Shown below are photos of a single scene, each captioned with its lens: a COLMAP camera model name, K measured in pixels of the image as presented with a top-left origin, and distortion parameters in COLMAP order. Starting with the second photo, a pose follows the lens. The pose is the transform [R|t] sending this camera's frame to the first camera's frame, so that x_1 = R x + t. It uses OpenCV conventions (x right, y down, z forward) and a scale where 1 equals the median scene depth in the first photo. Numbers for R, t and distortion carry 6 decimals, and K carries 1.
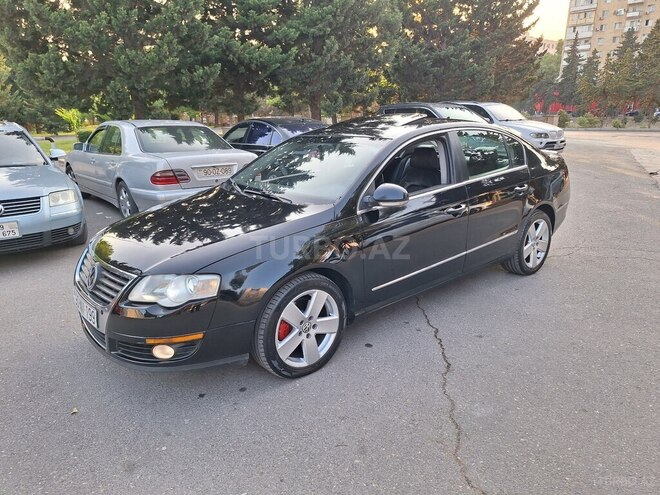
lens RADIAL K [[443.6, 0, 330.0], [0, 443.6, 247.5], [0, 0, 1]] dist [0.039218, -0.036208]
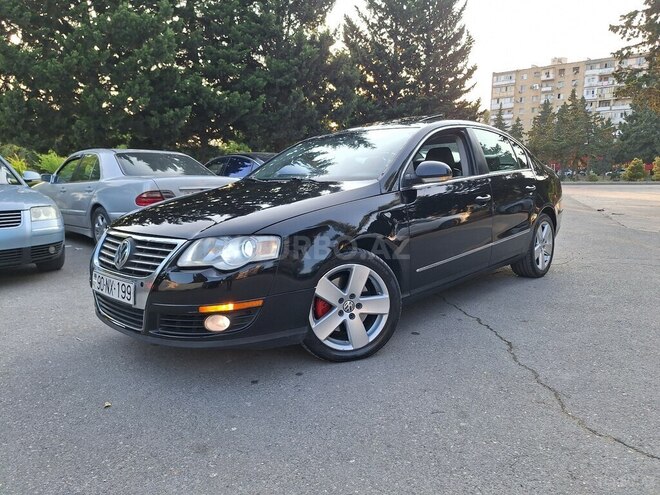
lens RADIAL K [[444.9, 0, 319.4], [0, 444.9, 249.8], [0, 0, 1]] dist [0.037240, -0.034173]
pose [[0.993791, -0.020421, 0.109371, -0.154170], [0.035913, 0.989270, -0.141615, 0.124738], [-0.105305, 0.144663, 0.983861, 0.052672]]
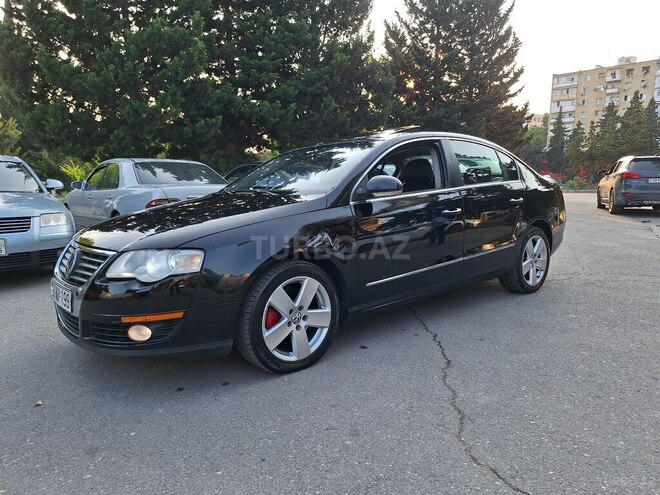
lens RADIAL K [[439.7, 0, 331.1], [0, 439.7, 259.4], [0, 0, 1]] dist [0.046909, -0.043468]
pose [[0.999986, 0.001231, 0.005233, 0.010199], [-0.000533, 0.991337, -0.131343, 0.114915], [-0.005350, 0.131339, 0.991323, 0.038238]]
